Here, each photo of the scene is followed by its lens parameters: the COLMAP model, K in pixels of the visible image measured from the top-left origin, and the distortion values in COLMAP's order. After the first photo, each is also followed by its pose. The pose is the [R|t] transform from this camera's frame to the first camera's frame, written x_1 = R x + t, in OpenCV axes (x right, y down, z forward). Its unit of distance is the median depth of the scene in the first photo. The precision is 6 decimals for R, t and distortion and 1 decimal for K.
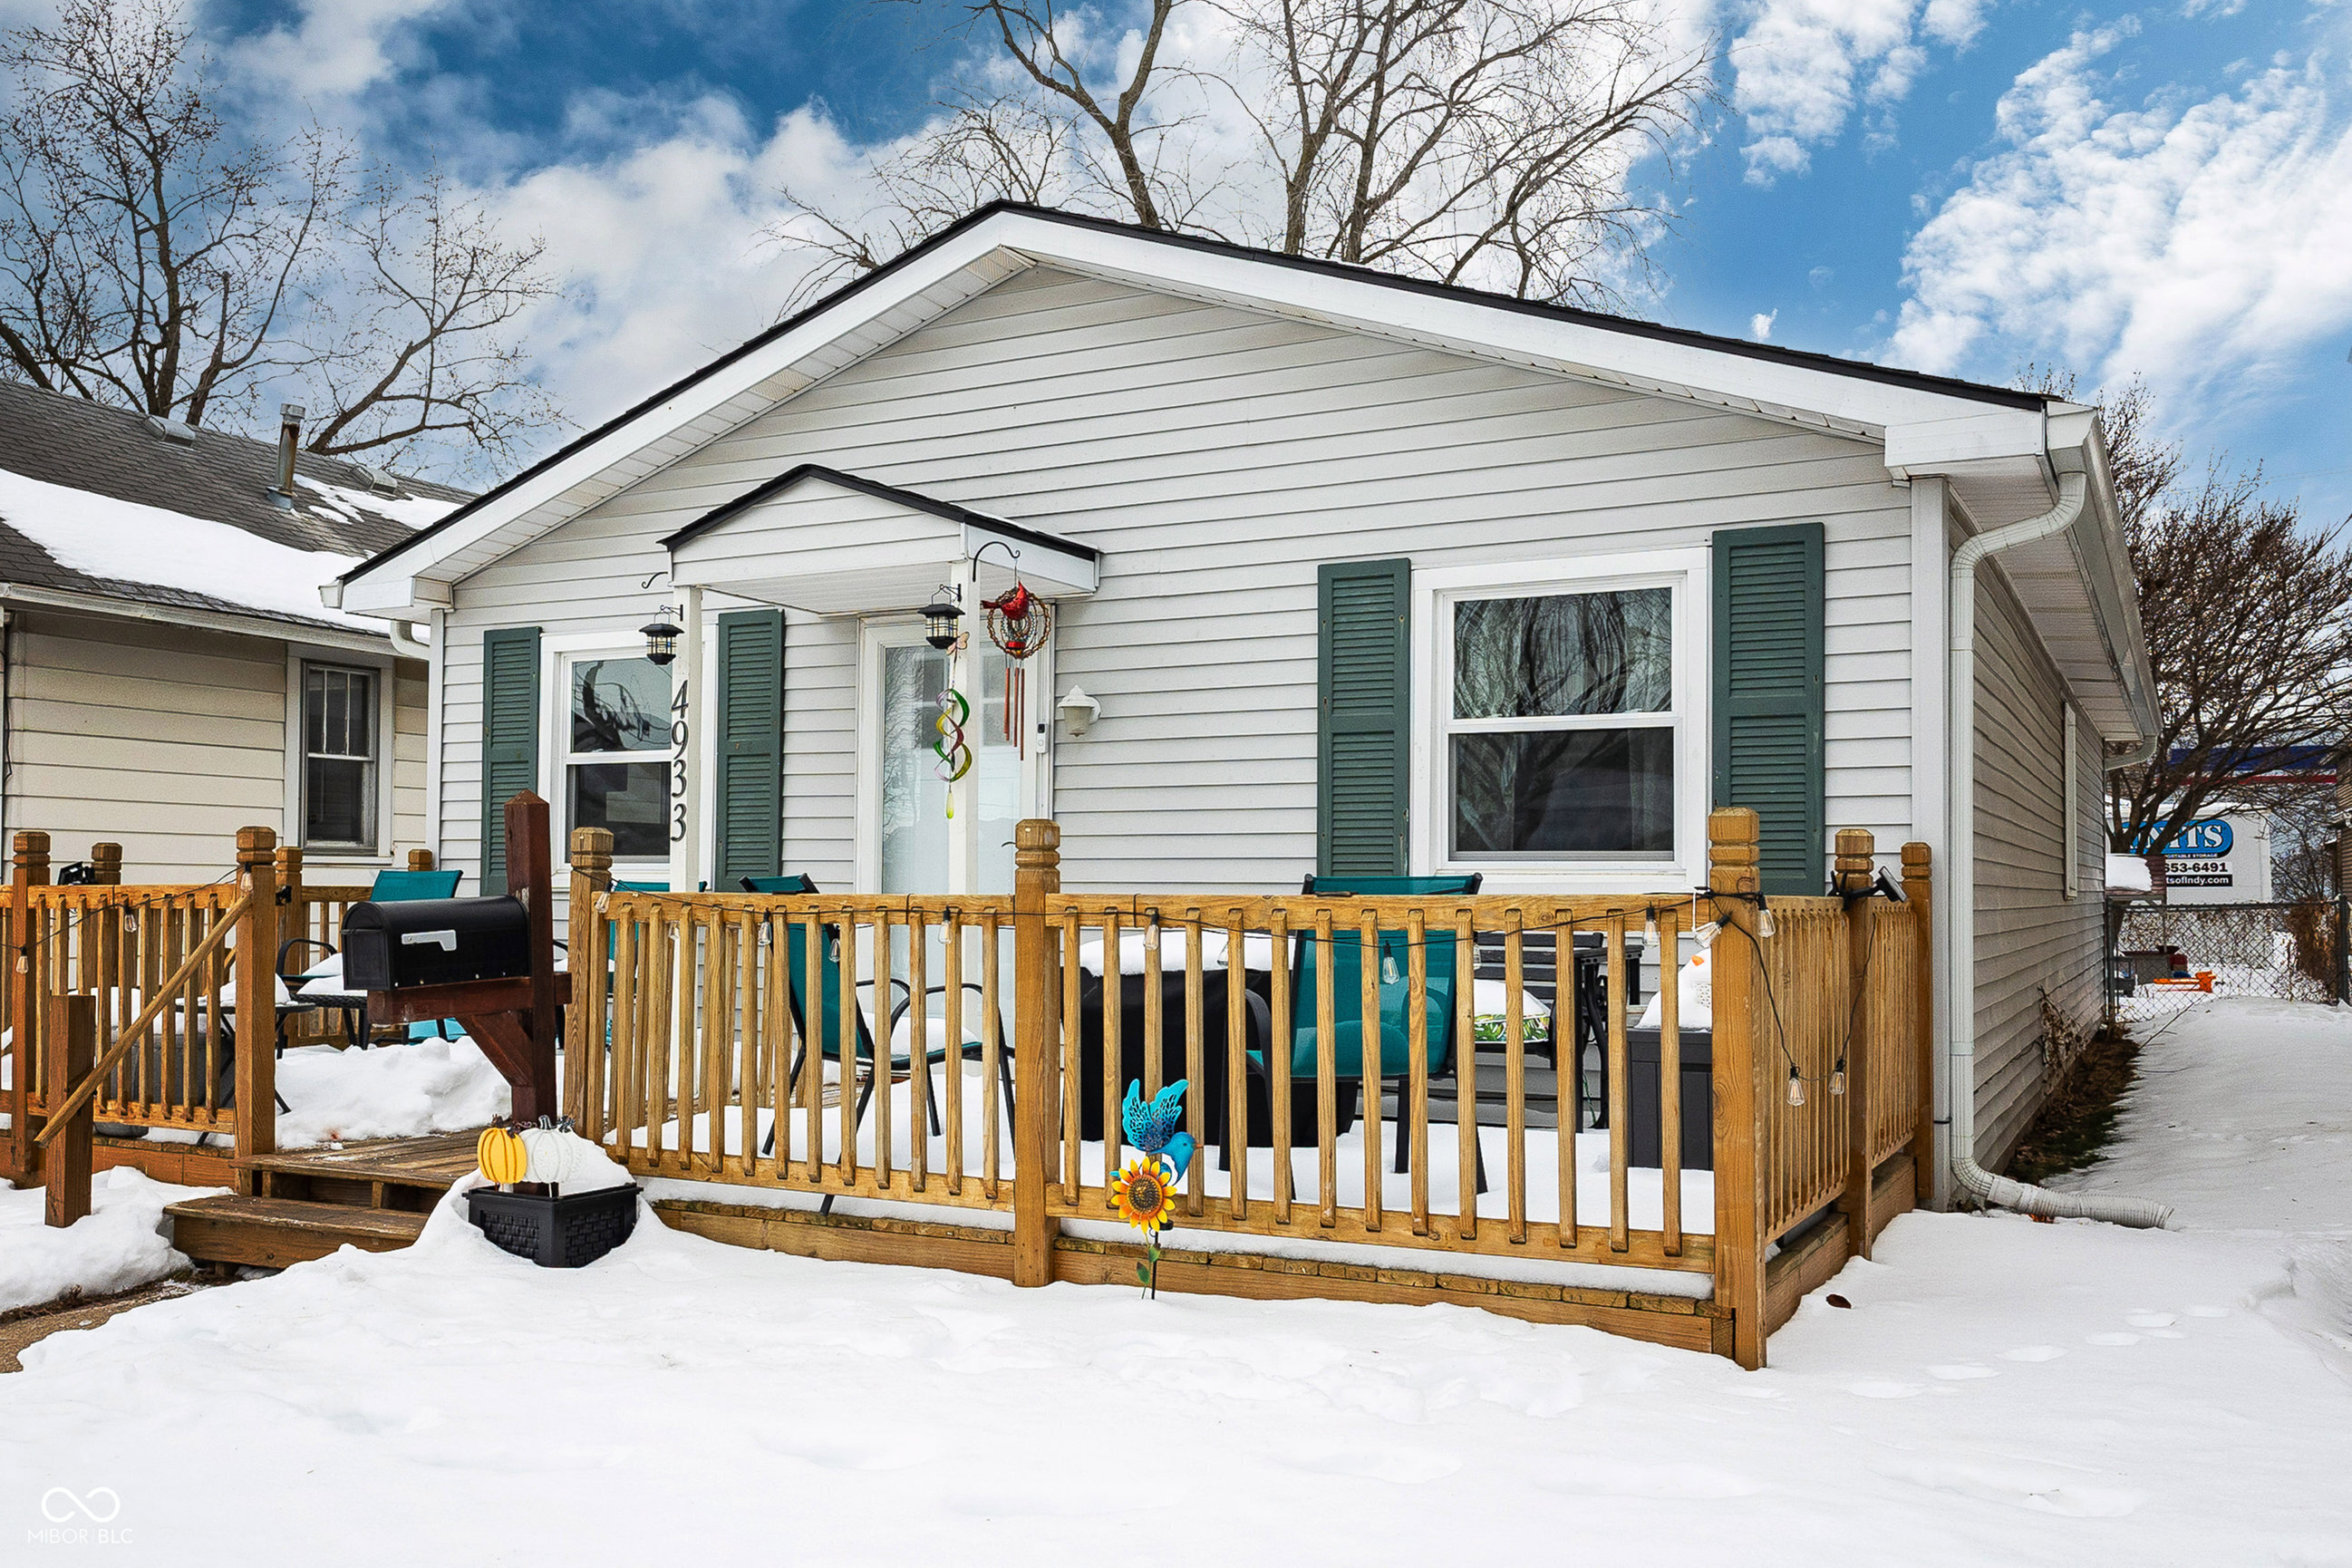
lens RADIAL K [[1982.8, 0, 1163.5], [0, 1982.8, 806.7], [0, 0, 1]] dist [0.007618, 0.001597]
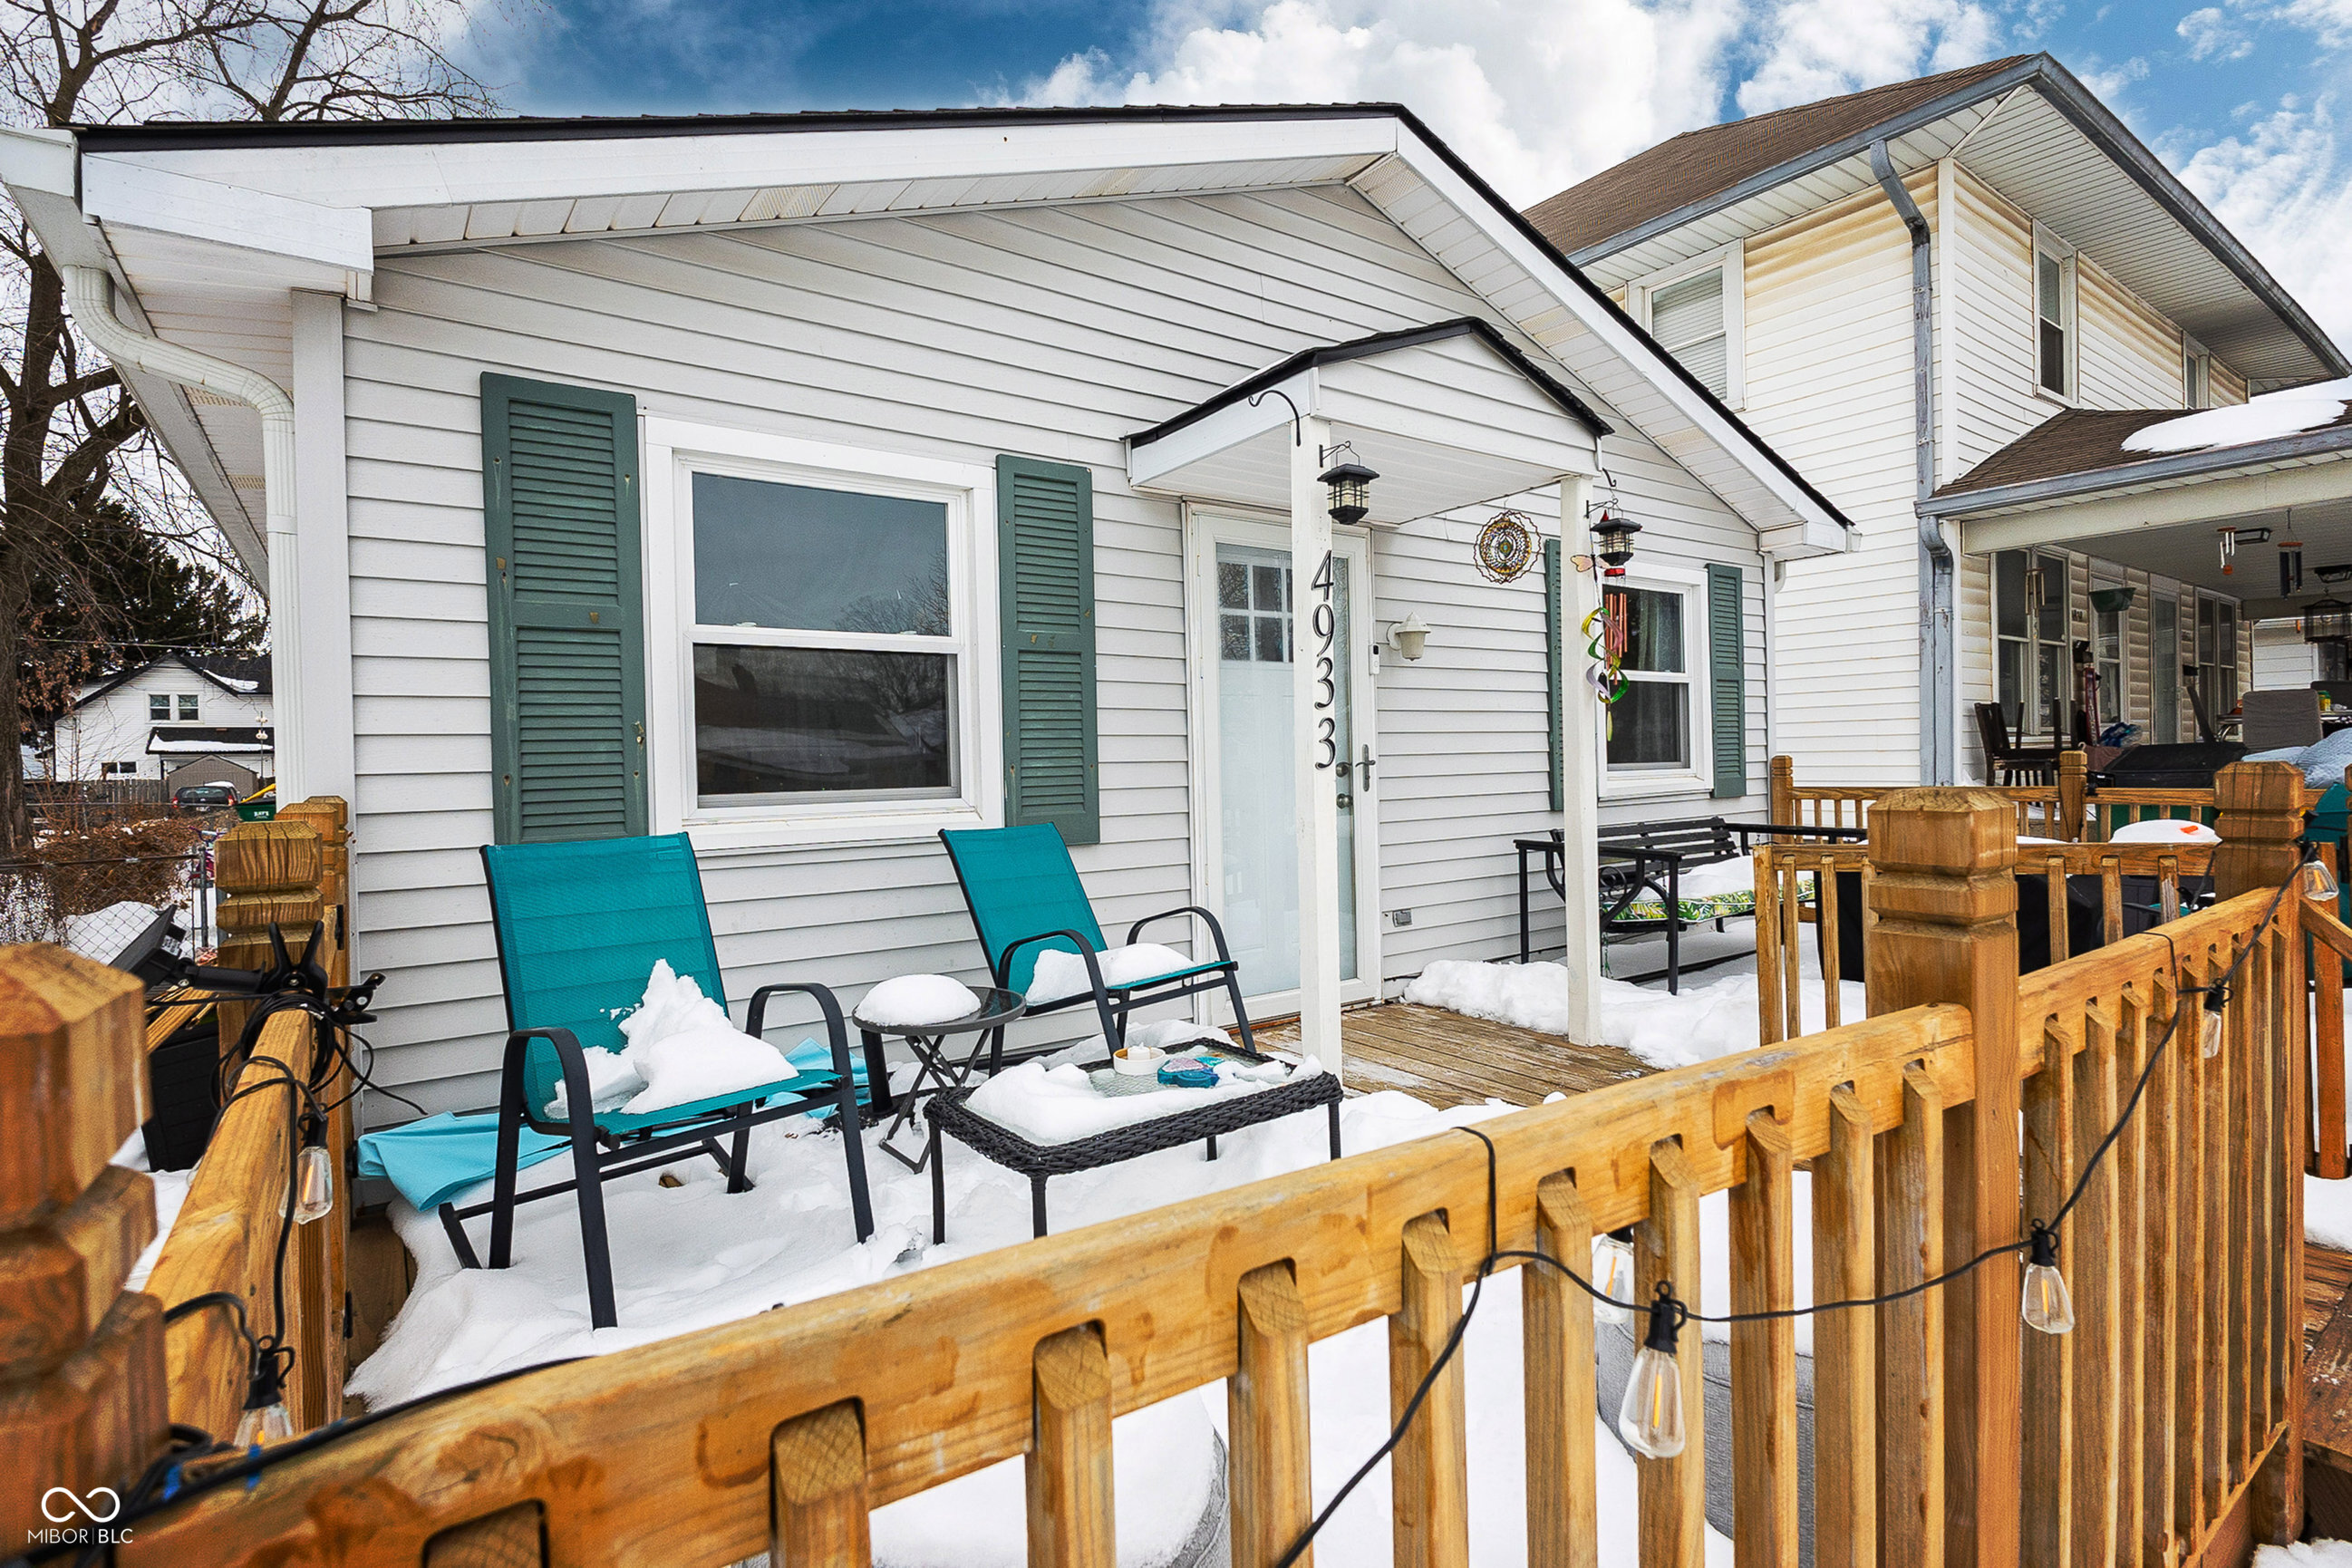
lens RADIAL K [[1091.9, 0, 1173.4], [0, 1091.9, 776.4], [0, 0, 1]] dist [-0.002864, -0.001056]
pose [[0.461497, -0.027854, 0.886704, -0.666809], [-0.010622, 0.999262, 0.036918, 0.006519], [-0.887078, -0.026456, 0.460861, 0.912375]]
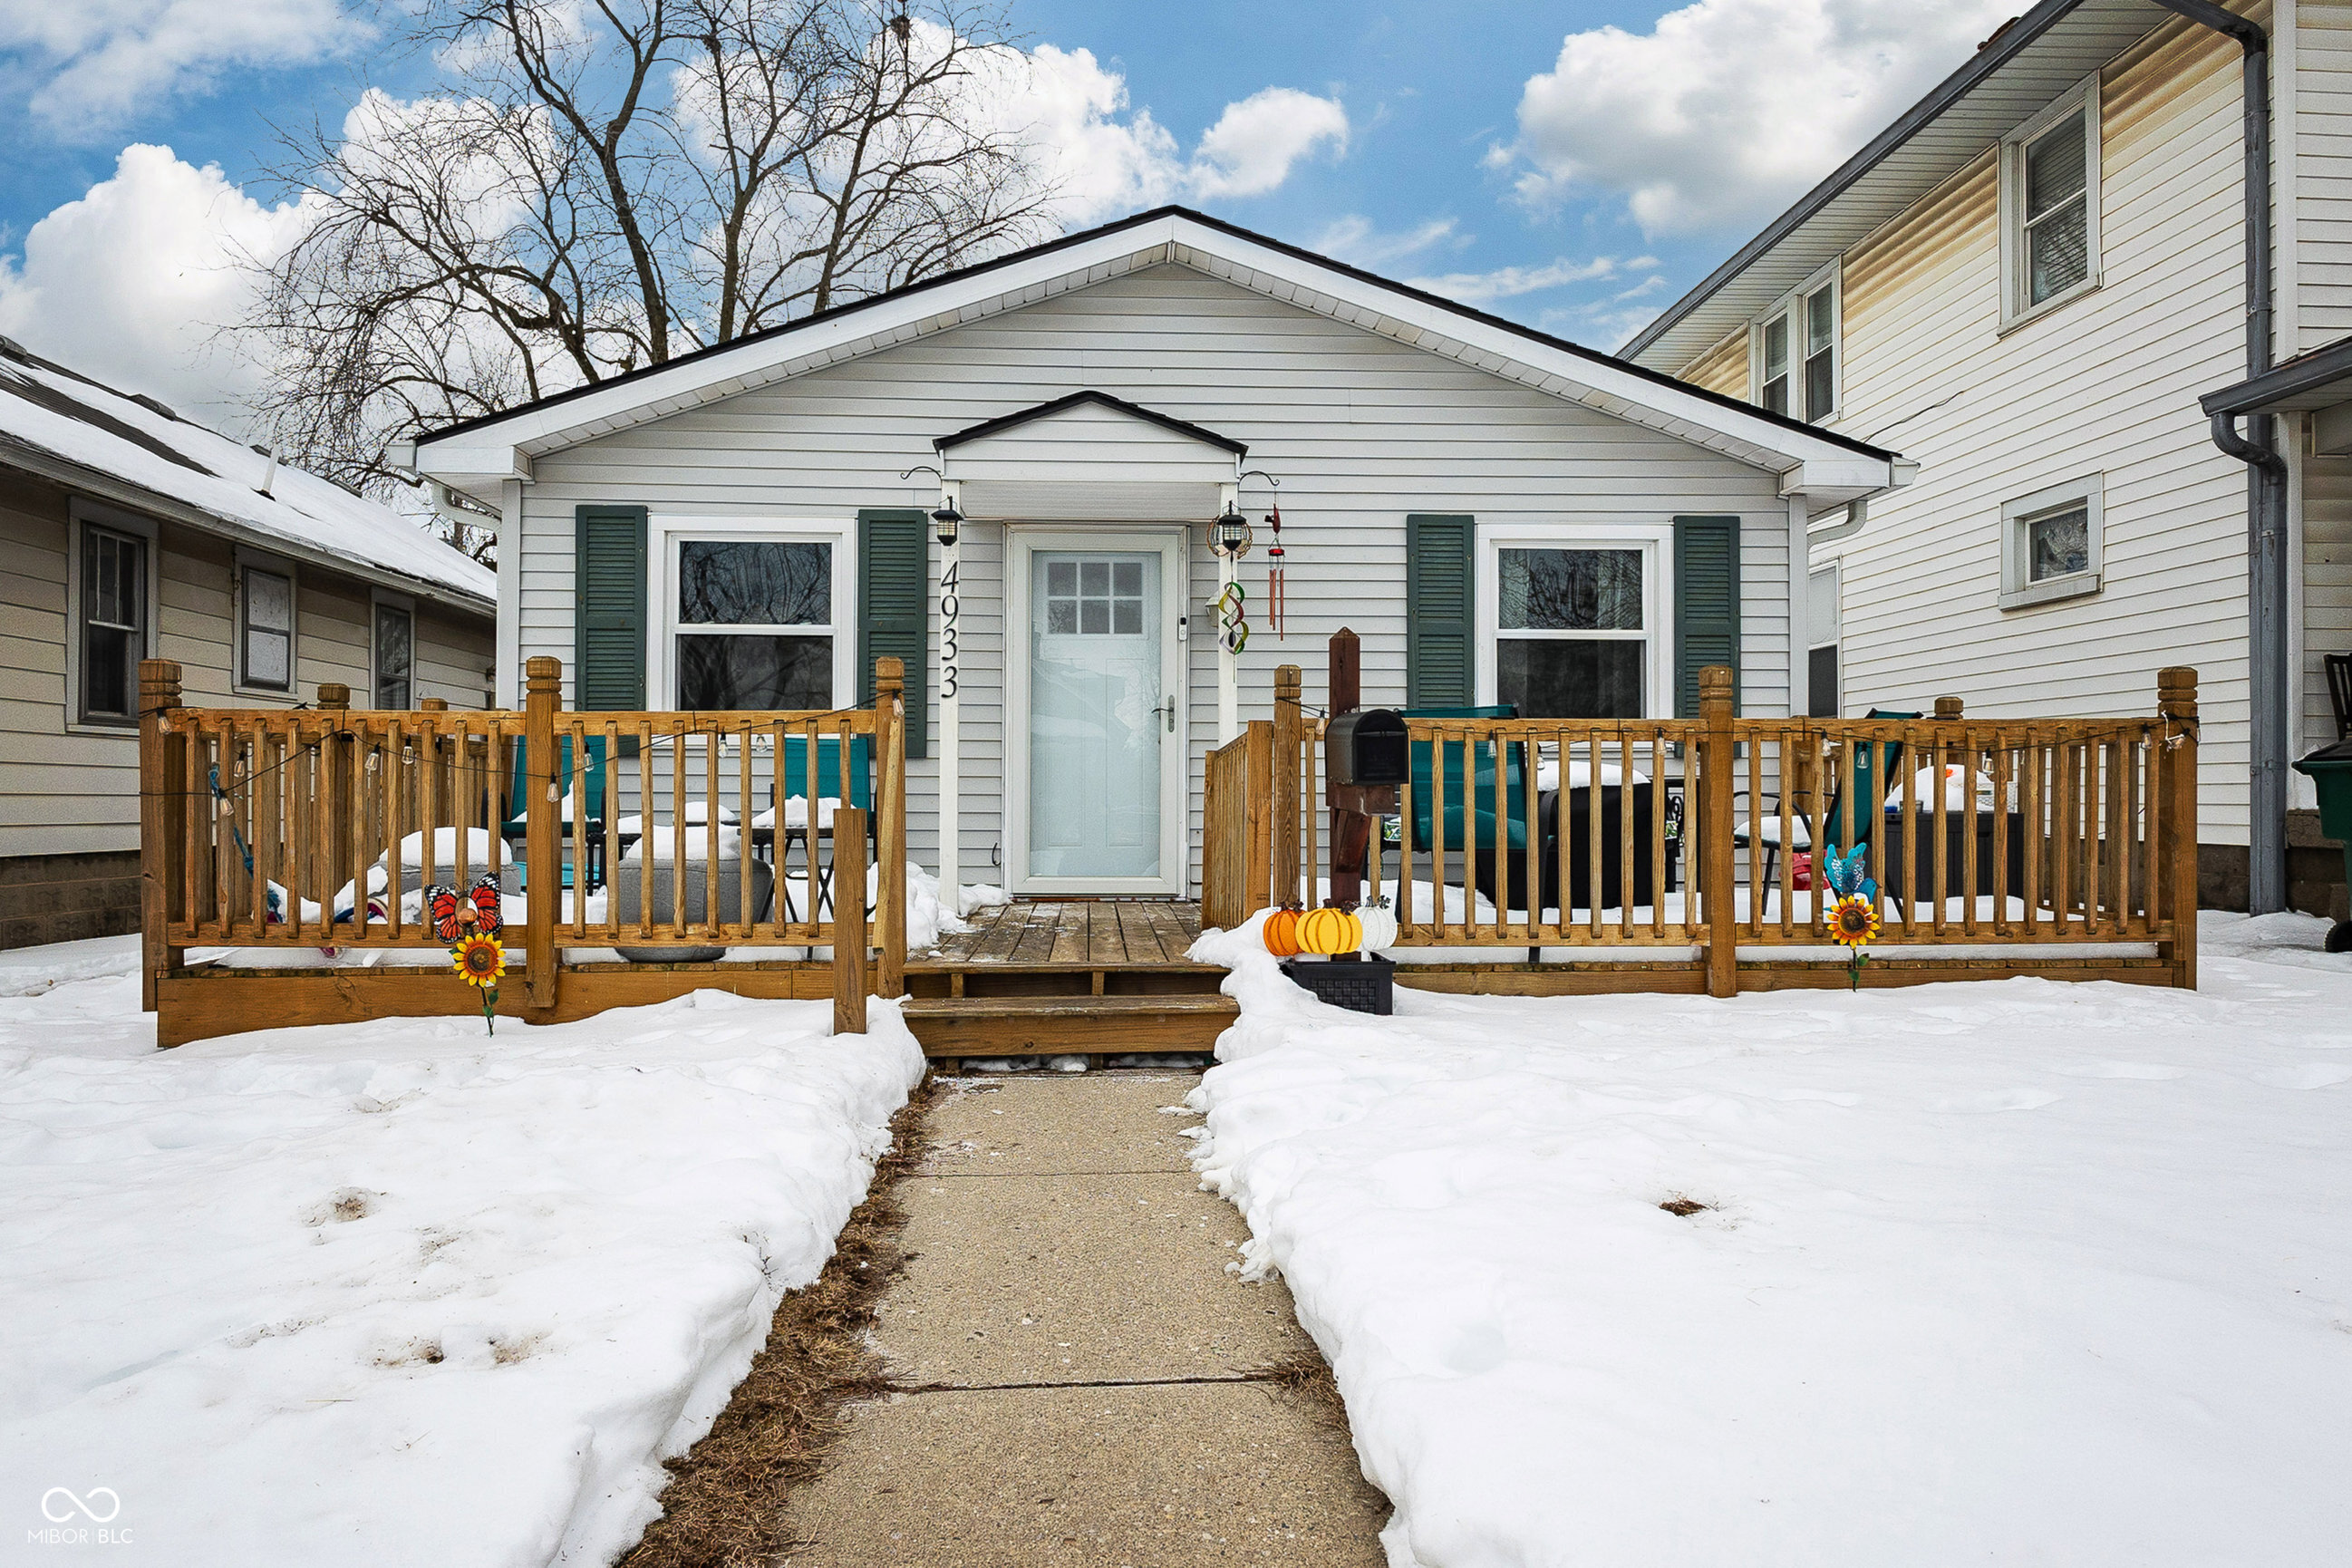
lens RADIAL K [[1411.9, 0, 1179.5], [0, 1411.9, 782.3], [0, 0, 1]] dist [0.010011, 0.002023]
pose [[0.857434, 0.000187, 0.514594, -0.591215], [-0.017777, 0.999414, 0.029258, 0.042883], [-0.514287, -0.034235, 0.856935, 0.220534]]
